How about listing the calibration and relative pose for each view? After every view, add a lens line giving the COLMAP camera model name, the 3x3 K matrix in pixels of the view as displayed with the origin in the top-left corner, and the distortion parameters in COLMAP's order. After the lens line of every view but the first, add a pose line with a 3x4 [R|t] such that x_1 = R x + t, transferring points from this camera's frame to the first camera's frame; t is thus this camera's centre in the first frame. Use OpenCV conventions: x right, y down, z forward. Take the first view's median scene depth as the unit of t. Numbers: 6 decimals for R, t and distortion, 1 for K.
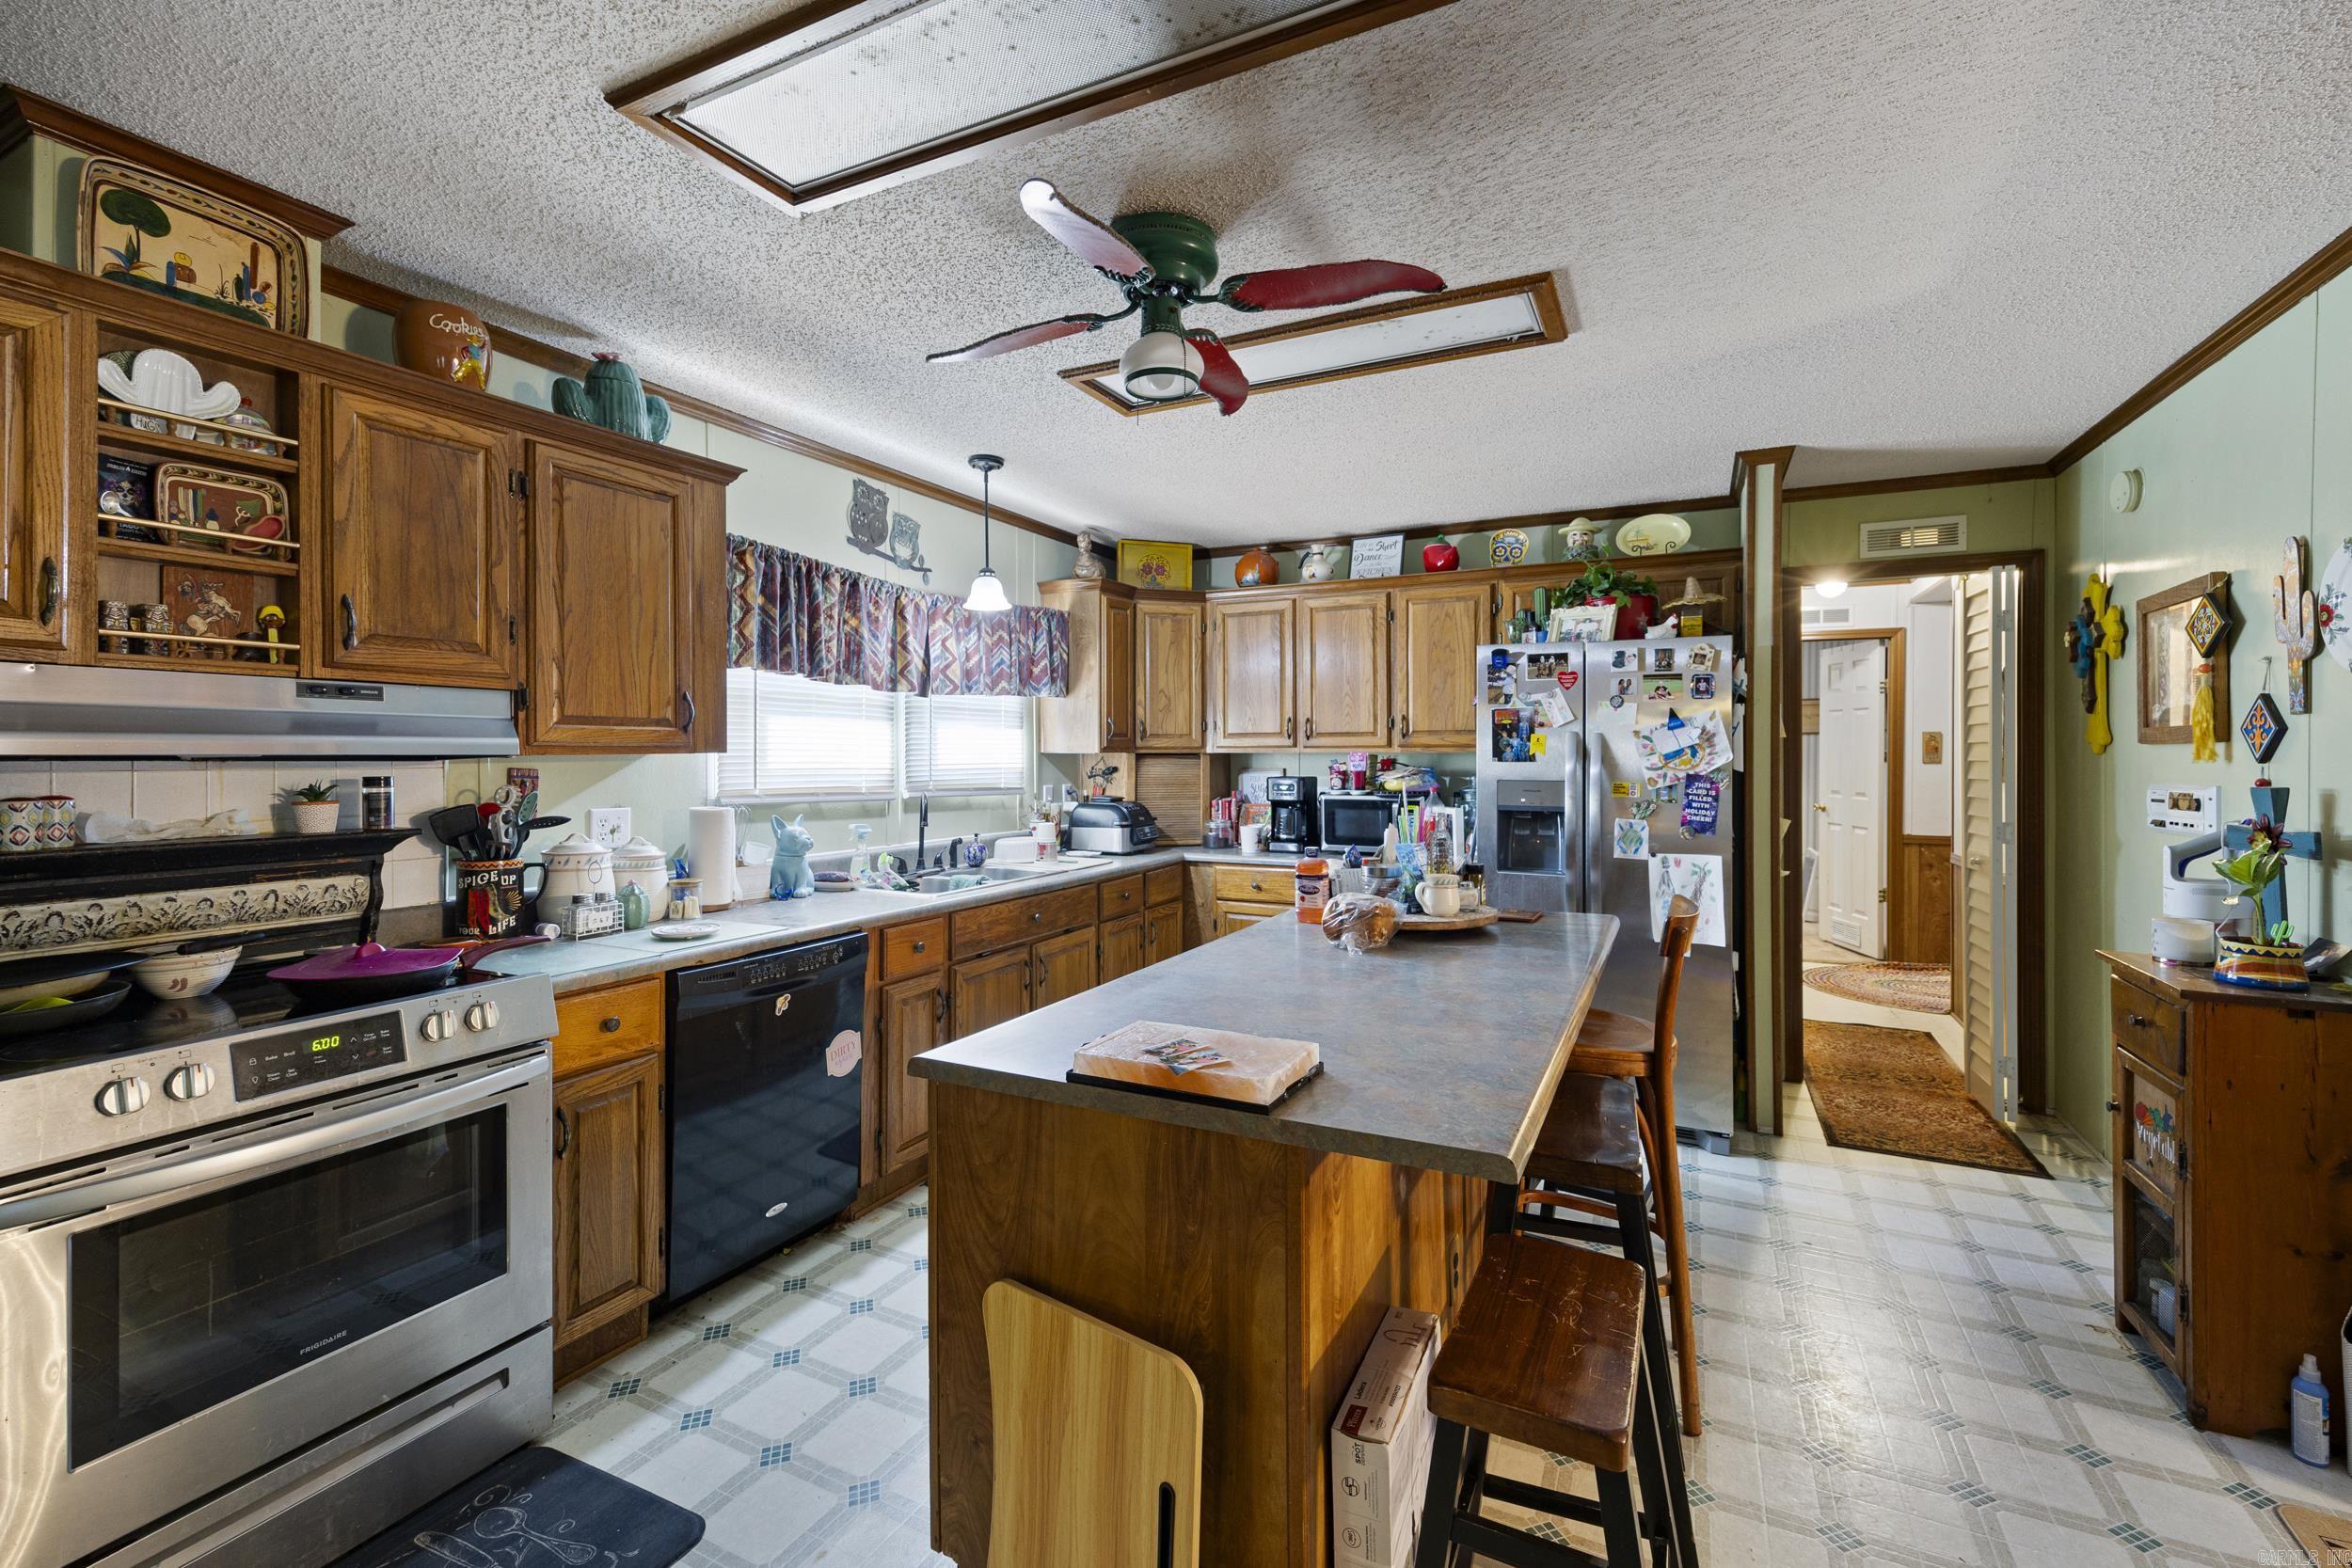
lens RADIAL K [[1002.5, 0, 1170.9], [0, 1002.5, 748.4], [0, 0, 1]] dist [0.009933, -0.002630]
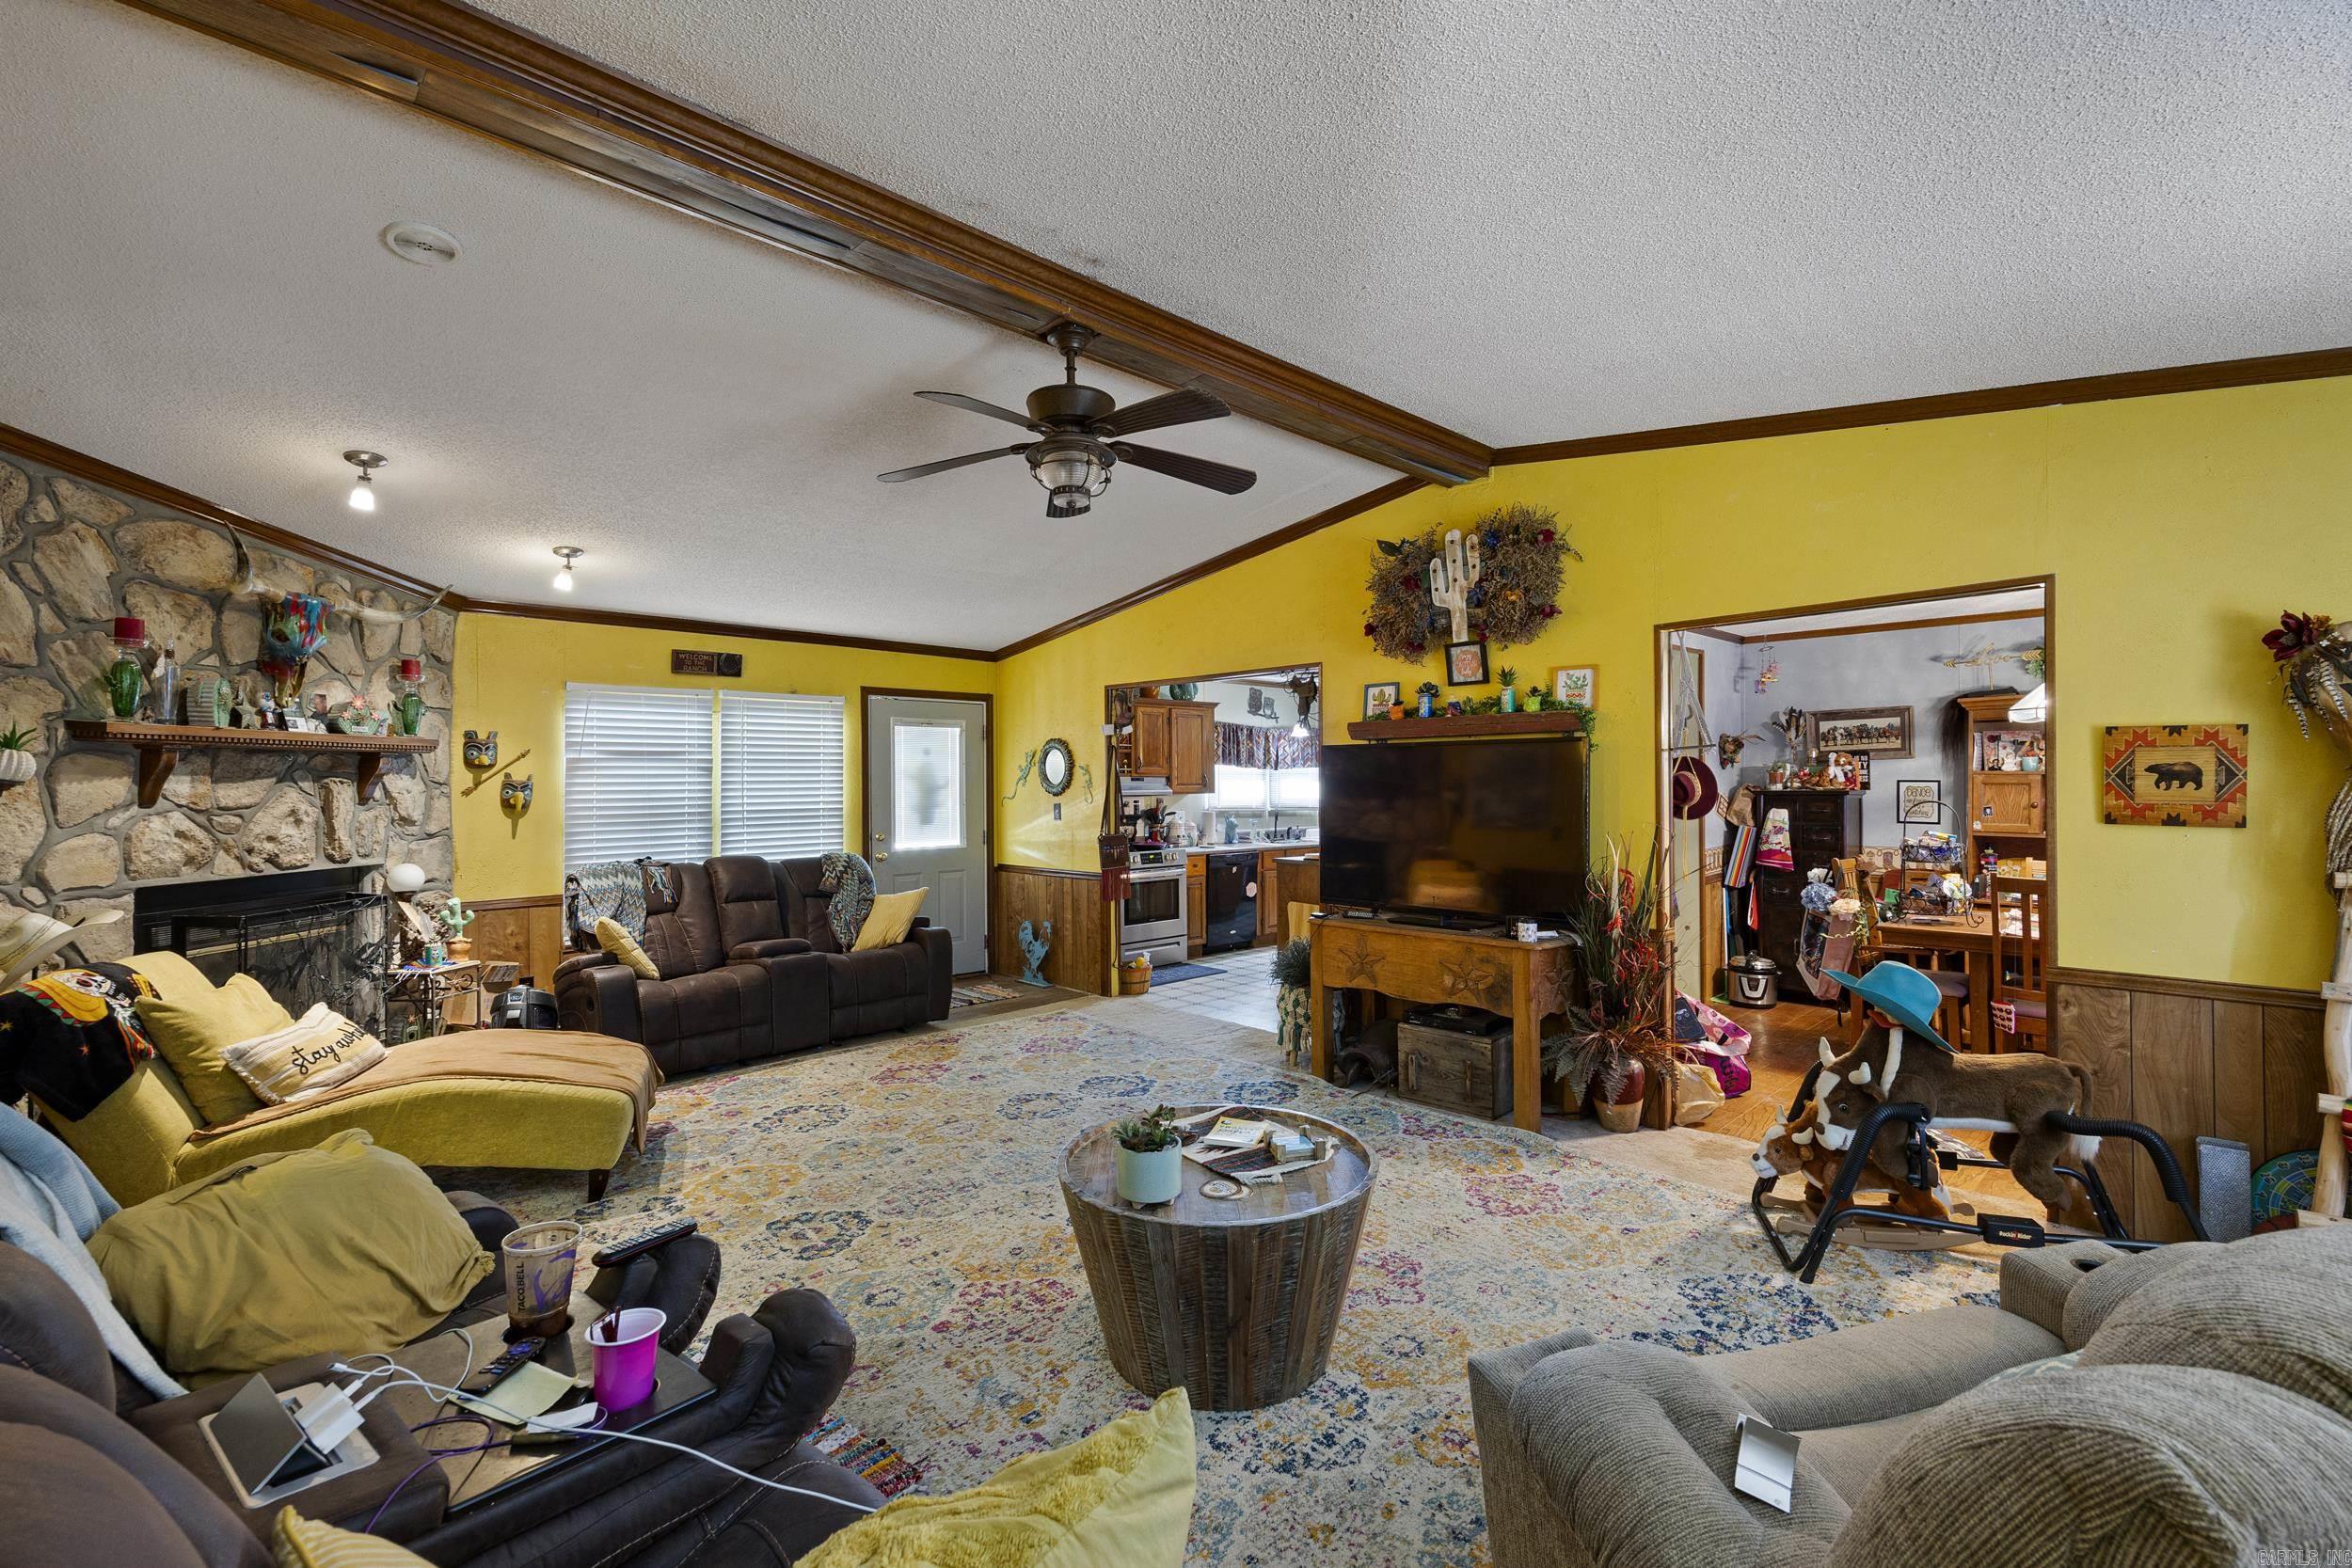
lens RADIAL K [[1002.5, 0, 1158.5], [0, 1002.5, 786.4], [0, 0, 1]] dist [0.009933, -0.002630]
pose [[0.934972, -0.005595, -0.354678, 0.406907], [0.007926, 0.999955, 0.005119, -0.026982], [0.354634, -0.007597, 0.934974, -1.606748]]
